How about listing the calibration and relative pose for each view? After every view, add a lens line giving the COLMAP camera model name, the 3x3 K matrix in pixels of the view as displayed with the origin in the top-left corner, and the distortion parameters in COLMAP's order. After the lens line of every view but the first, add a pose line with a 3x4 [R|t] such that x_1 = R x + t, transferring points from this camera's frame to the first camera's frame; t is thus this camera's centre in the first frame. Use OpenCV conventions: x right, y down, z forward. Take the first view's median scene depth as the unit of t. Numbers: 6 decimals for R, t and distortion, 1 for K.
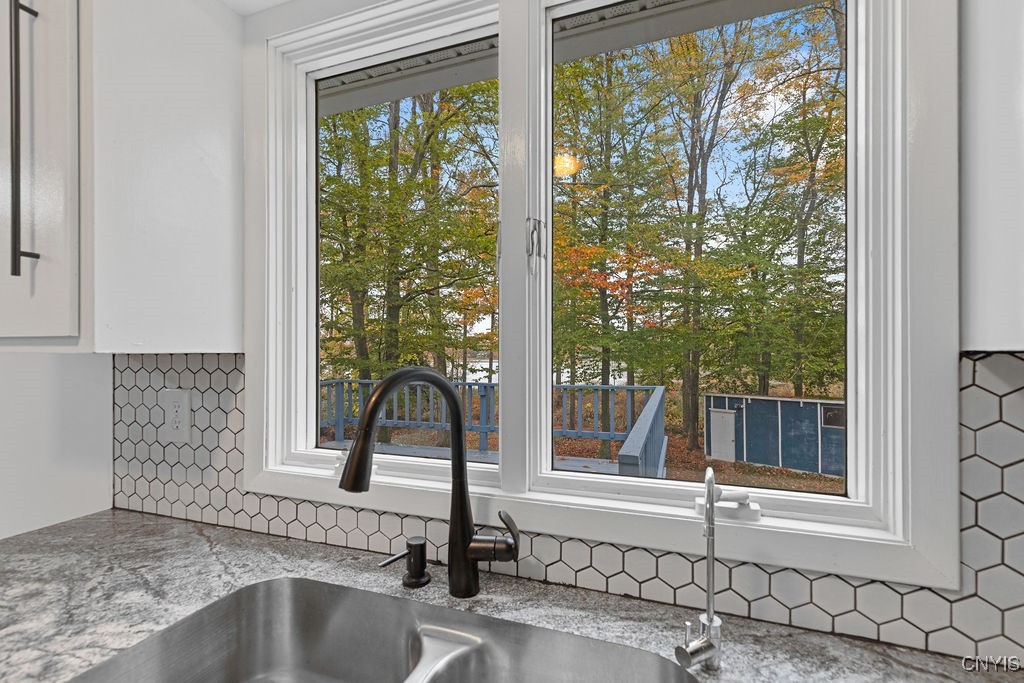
lens RADIAL K [[461.9, 0, 512.0], [0, 461.9, 345.4], [0, 0, 1]] dist [0.002038, -0.000194]
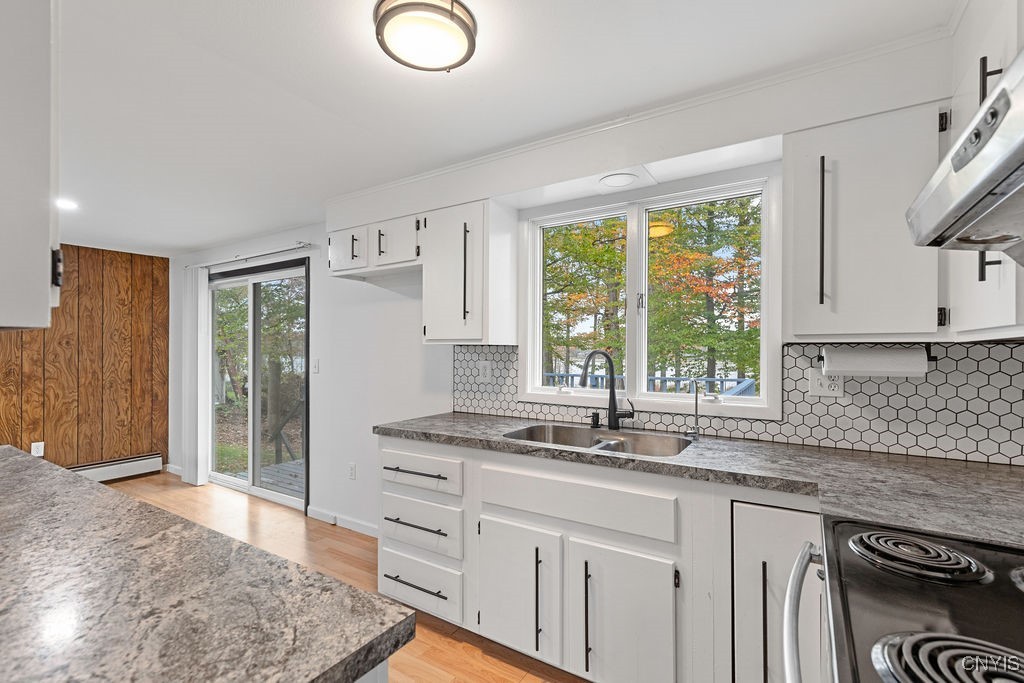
lens RADIAL K [[461.9, 0, 506.8], [0, 461.9, 348.6], [0, 0, 1]] dist [0.002038, -0.000194]
pose [[0.974022, 0.003605, -0.226426, -0.070876], [-0.001808, 0.999965, 0.008140, 0.012190], [0.226447, -0.007519, 0.973994, -1.282990]]
